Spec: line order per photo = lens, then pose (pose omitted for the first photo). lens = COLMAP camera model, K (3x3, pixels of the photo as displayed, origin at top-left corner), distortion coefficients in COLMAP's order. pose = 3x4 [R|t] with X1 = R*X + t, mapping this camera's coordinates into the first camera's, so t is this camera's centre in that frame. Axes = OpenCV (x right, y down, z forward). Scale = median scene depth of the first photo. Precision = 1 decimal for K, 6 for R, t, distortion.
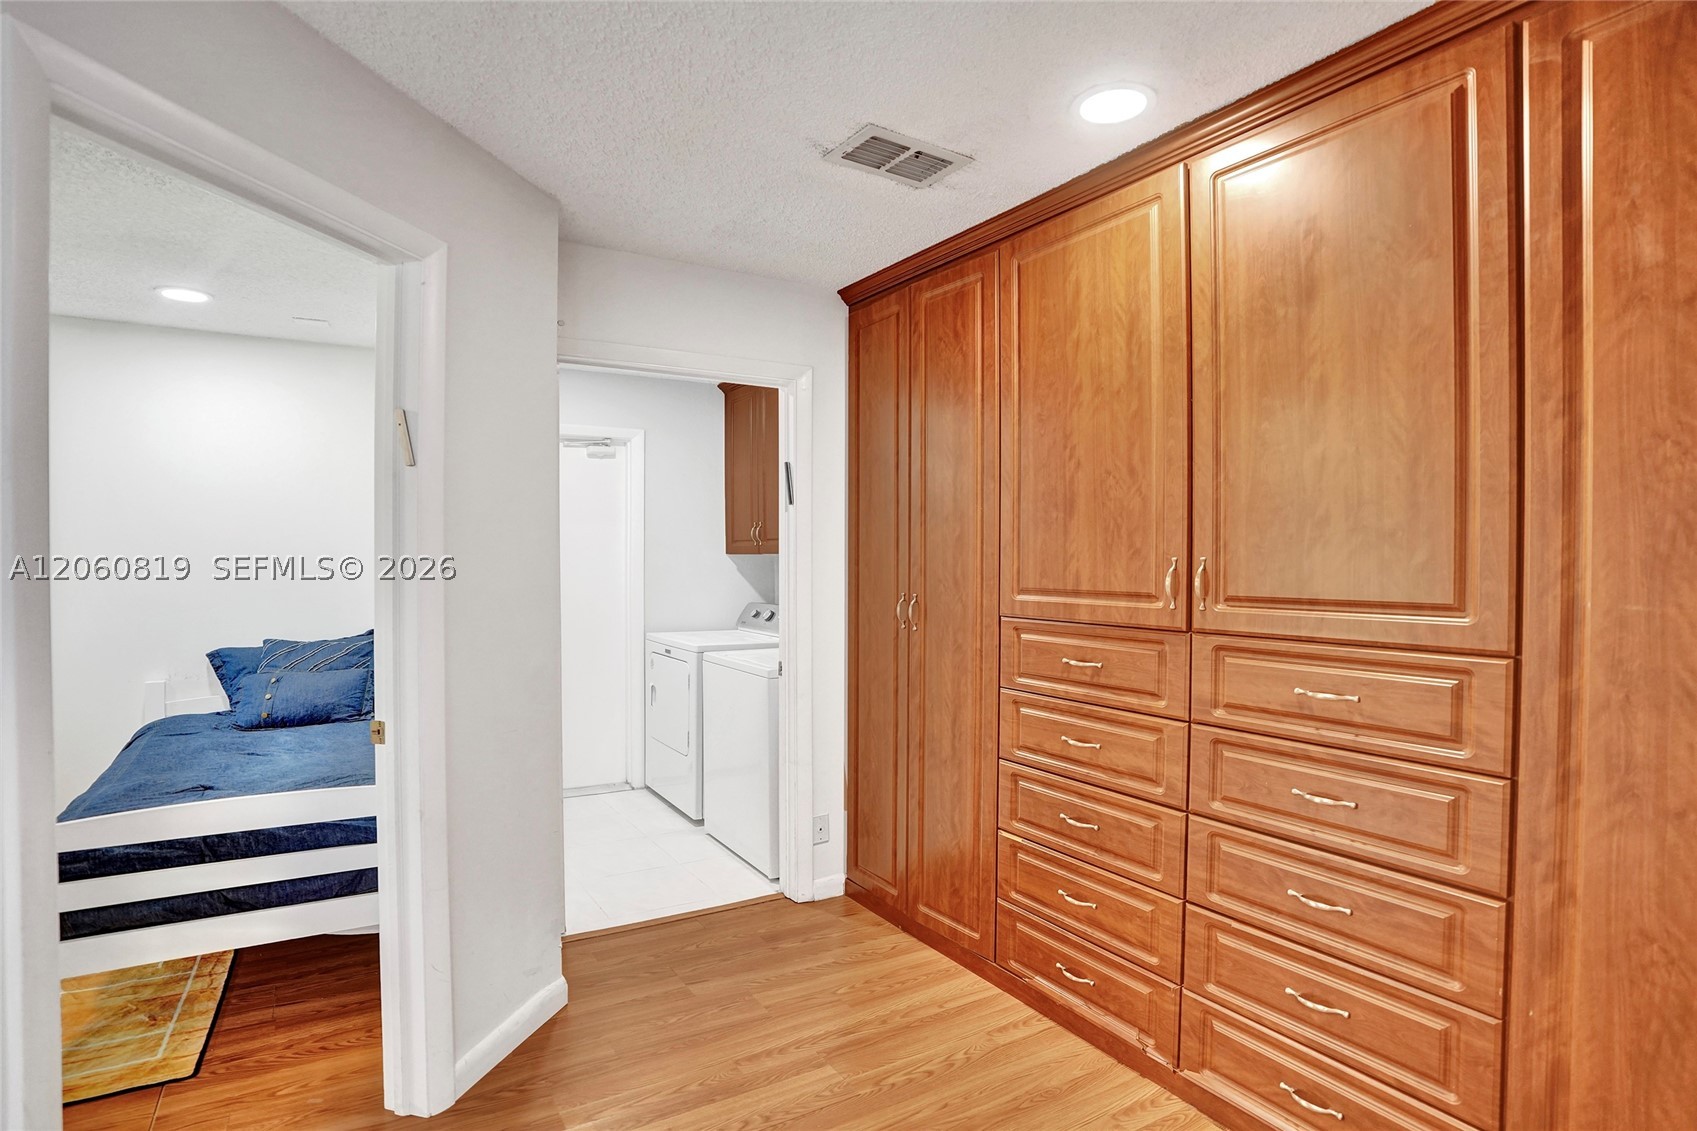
lens RADIAL K [[889.3, 0, 849.5], [0, 889.3, 559.9], [0, 0, 1]] dist [-0.080136, 0.032882]
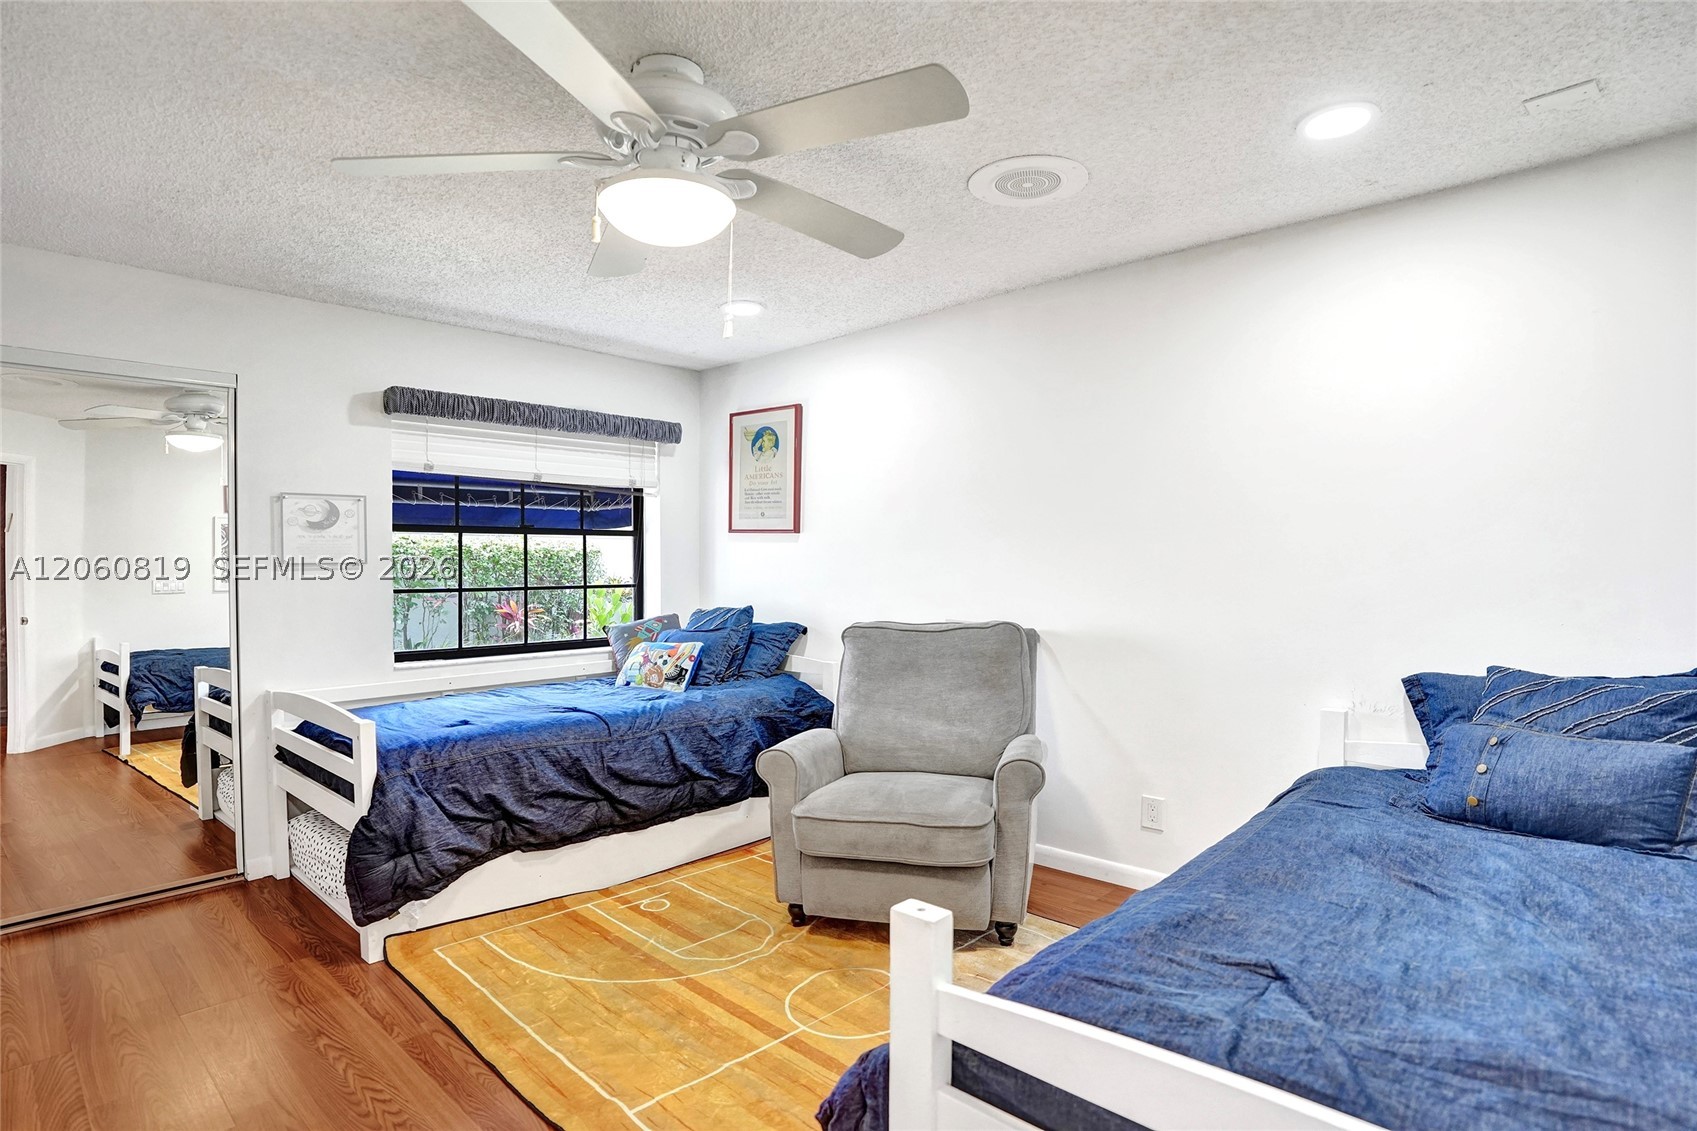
lens RADIAL K [[889.3, 0, 849.5], [0, 889.3, 559.9], [0, 0, 1]] dist [-0.080136, 0.032882]
pose [[0.274495, -0.000821, -0.961588, -0.223037], [-0.002098, 0.999997, -0.001453, 0.019178], [0.961586, 0.002416, 0.274492, 0.406367]]
